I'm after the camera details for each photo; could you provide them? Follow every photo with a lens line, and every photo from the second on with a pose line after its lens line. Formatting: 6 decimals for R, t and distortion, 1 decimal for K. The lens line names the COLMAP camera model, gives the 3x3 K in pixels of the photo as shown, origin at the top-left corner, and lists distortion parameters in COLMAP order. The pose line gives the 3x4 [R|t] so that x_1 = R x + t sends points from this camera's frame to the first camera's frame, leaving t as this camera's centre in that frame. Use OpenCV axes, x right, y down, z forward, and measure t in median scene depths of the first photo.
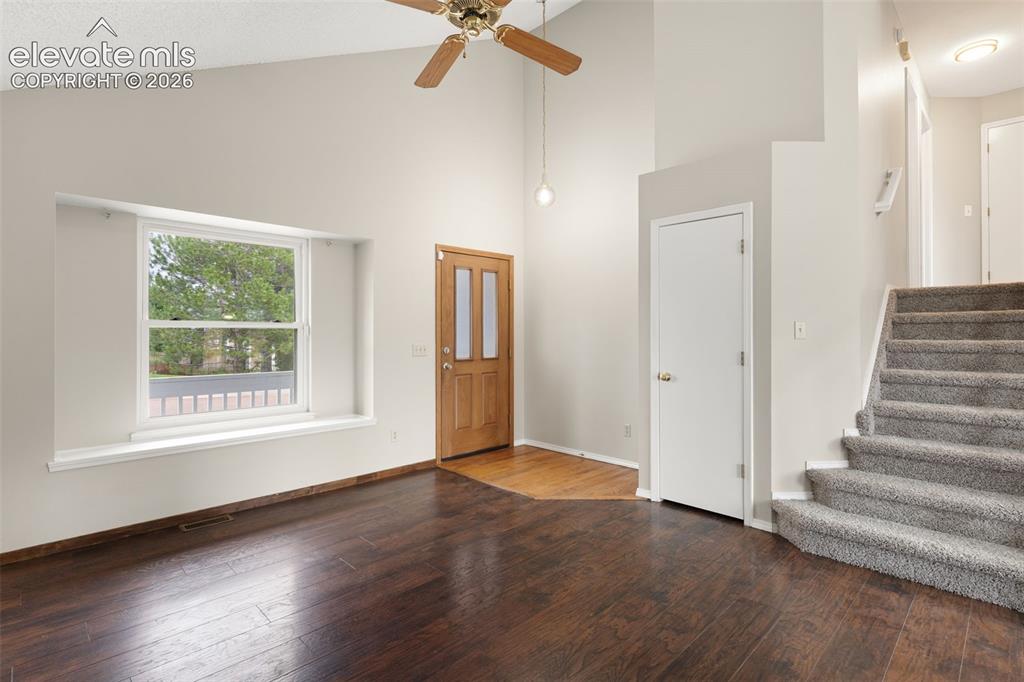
lens RADIAL K [[495.5, 0, 517.2], [0, 495.5, 333.4], [0, 0, 1]] dist [0.006014, 0.000278]
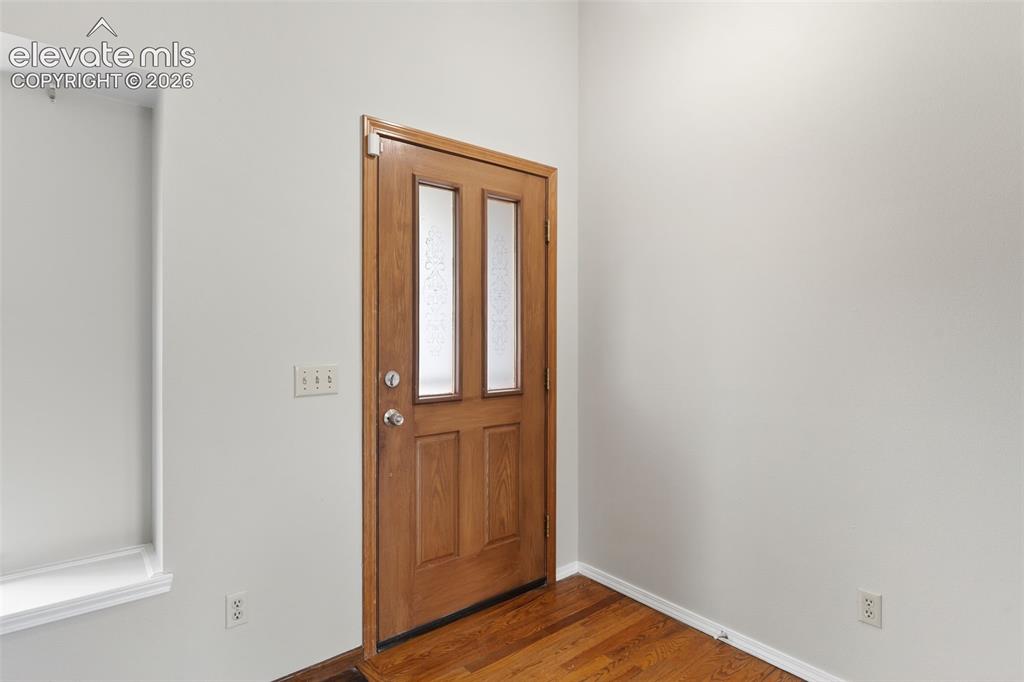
lens RADIAL K [[495.5, 0, 509.9], [0, 495.5, 334.7], [0, 0, 1]] dist [0.006014, 0.000278]
pose [[0.994569, 0.003694, -0.104010, -0.001972], [-0.003802, 0.999992, -0.000842, -0.002367], [0.104006, 0.001233, 0.994576, 0.566524]]
